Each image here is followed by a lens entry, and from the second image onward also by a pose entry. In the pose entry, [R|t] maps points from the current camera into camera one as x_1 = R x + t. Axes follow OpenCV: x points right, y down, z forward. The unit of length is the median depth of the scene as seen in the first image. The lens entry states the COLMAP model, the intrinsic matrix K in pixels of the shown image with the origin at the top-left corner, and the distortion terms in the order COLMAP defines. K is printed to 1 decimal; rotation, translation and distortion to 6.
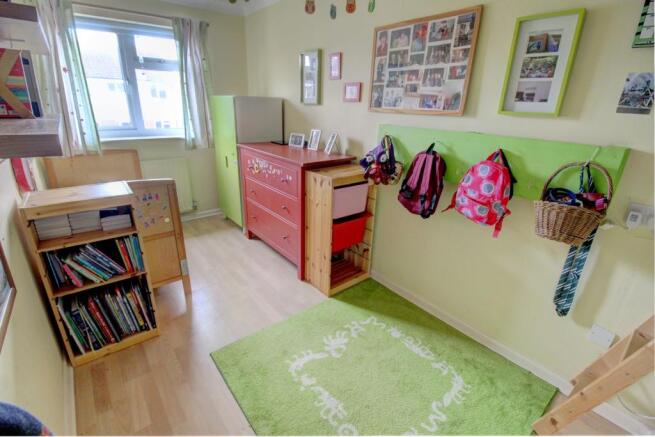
lens RADIAL K [[302.5, 0, 317.7], [0, 302.5, 214.3], [0, 0, 1]] dist [-0.008608, -0.005752]
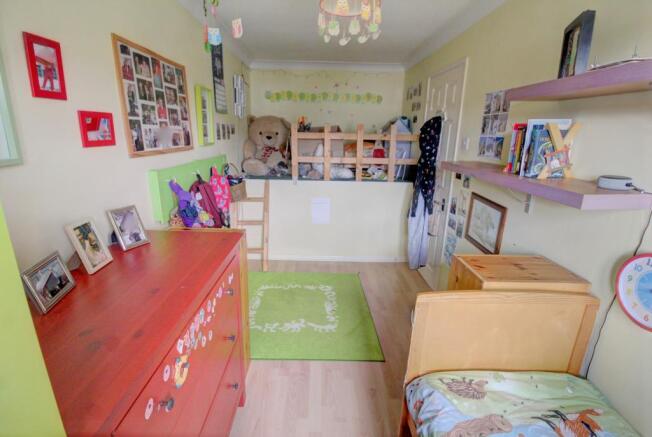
lens RADIAL K [[301.1, 0, 324.8], [0, 301.1, 215.1], [0, 0, 1]] dist [-0.008608, -0.005752]
pose [[-0.795143, -0.207690, 0.569747, -0.625828], [0.166542, 0.828610, 0.534481, -0.579376], [-0.583104, 0.519876, -0.624274, 1.375842]]
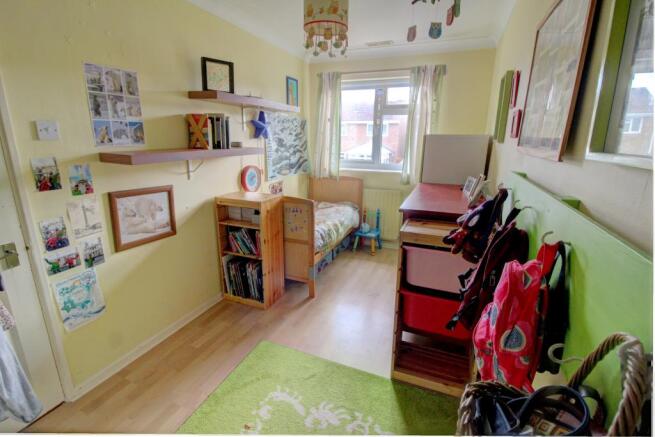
lens RADIAL K [[302.5, 0, 325.5], [0, 302.5, 216.7], [0, 0, 1]] dist [-0.008608, -0.005752]
pose [[0.480002, 0.200488, -0.854051, 0.622613], [-0.299434, 0.952513, 0.055311, -0.137309], [0.824583, 0.229182, 0.517241, 0.409650]]
